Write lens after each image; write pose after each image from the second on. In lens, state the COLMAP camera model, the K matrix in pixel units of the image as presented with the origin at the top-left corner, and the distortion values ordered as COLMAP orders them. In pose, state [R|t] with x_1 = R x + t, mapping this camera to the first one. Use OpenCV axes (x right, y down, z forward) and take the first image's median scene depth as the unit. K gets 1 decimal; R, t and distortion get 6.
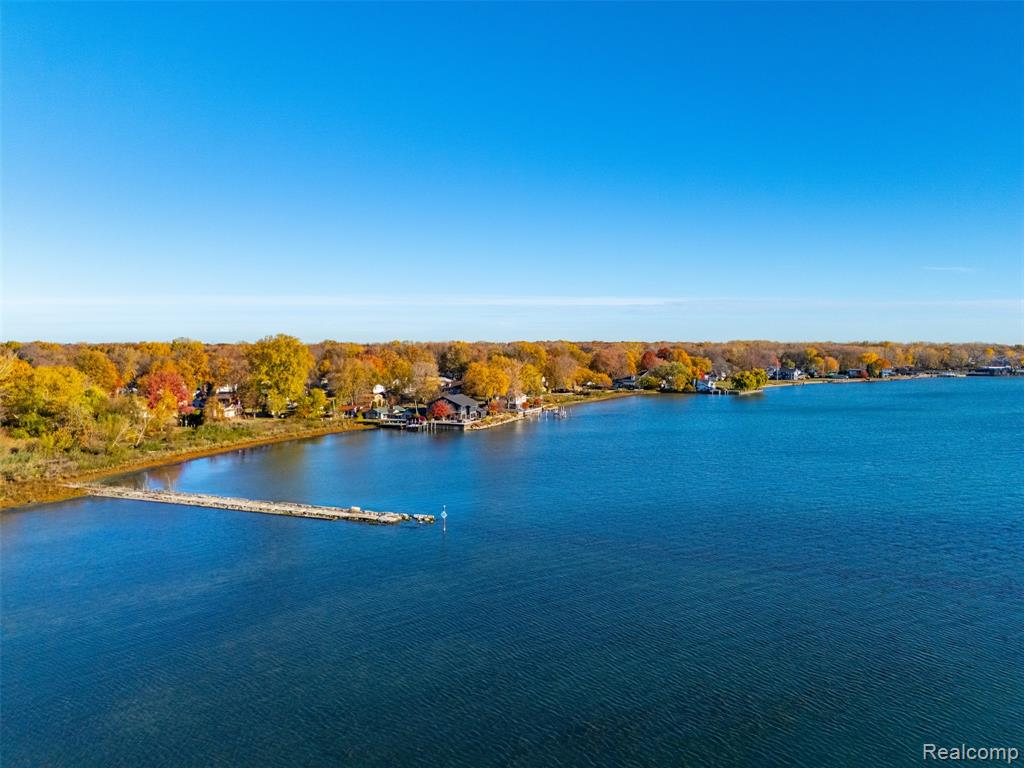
lens RADIAL K [[747.3, 0, 513.3], [0, 747.3, 384.8], [0, 0, 1]] dist [0.059578, -0.034587]
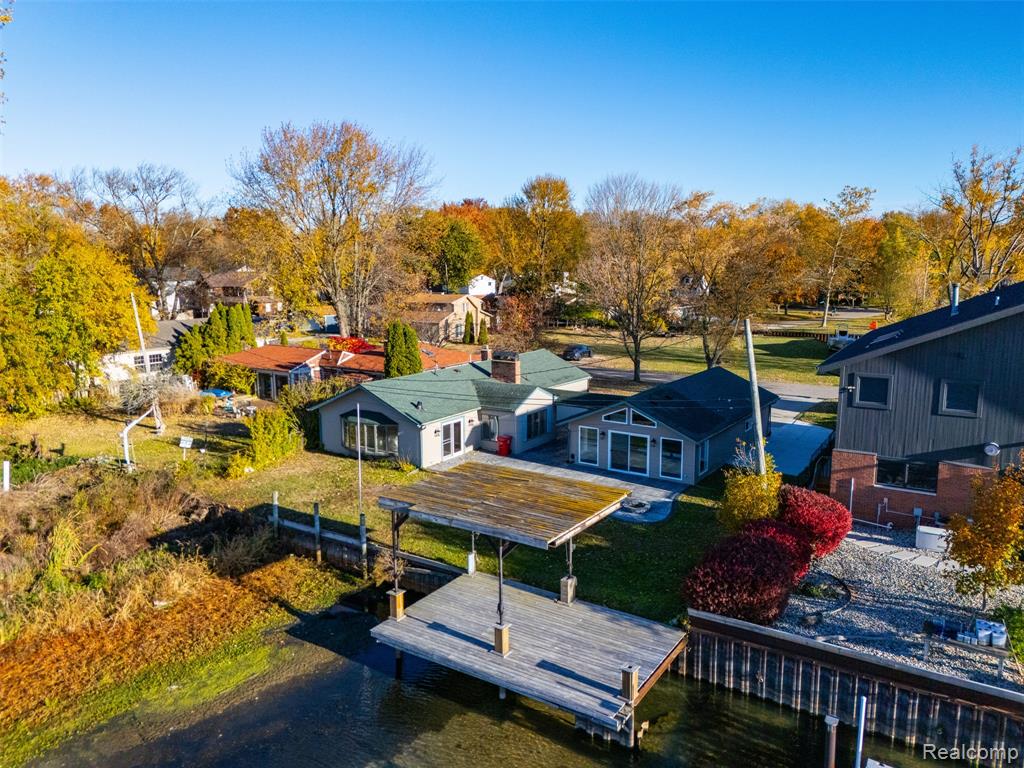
lens RADIAL K [[747.3, 0, 515.5], [0, 747.3, 380.6], [0, 0, 1]] dist [0.059578, -0.034587]
pose [[0.985711, 0.020601, -0.167183, -0.125399], [-0.002688, 0.994291, 0.106673, 0.015771], [0.168426, -0.104699, 0.980138, 0.787132]]
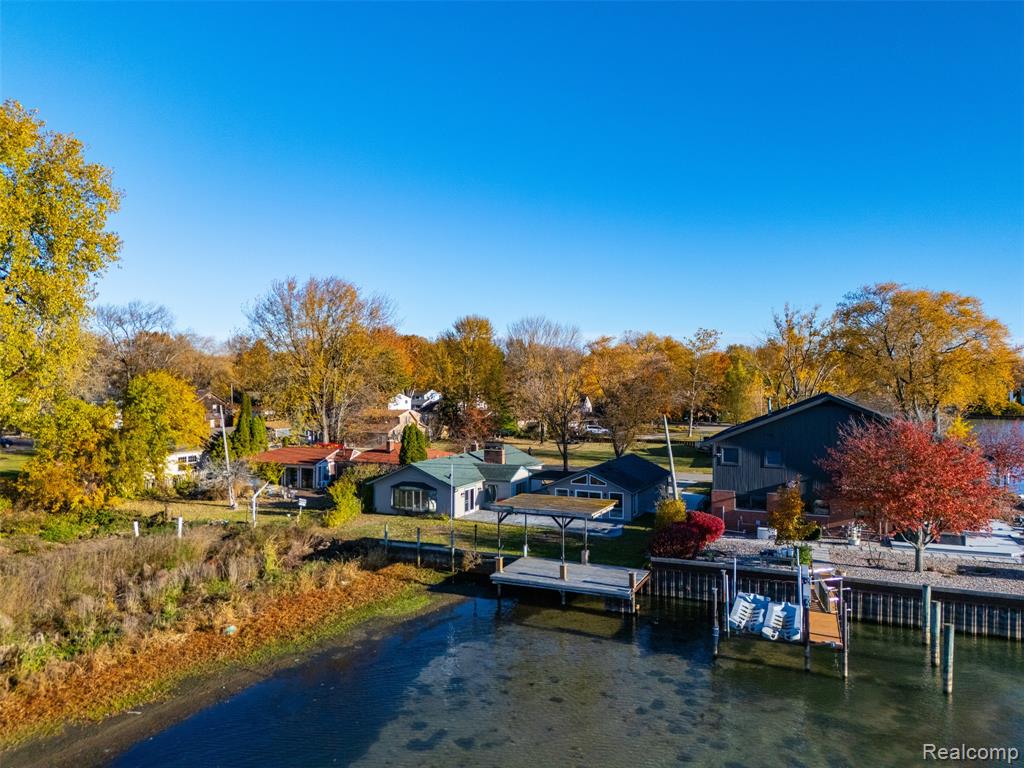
lens RADIAL K [[747.3, 0, 512.1], [0, 747.3, 383.1], [0, 0, 1]] dist [0.059578, -0.034587]
pose [[0.999989, 0.000036, -0.004618, -0.144071], [-0.000273, 0.998673, -0.051490, 0.019082], [0.004610, 0.051491, 0.998663, 0.722181]]
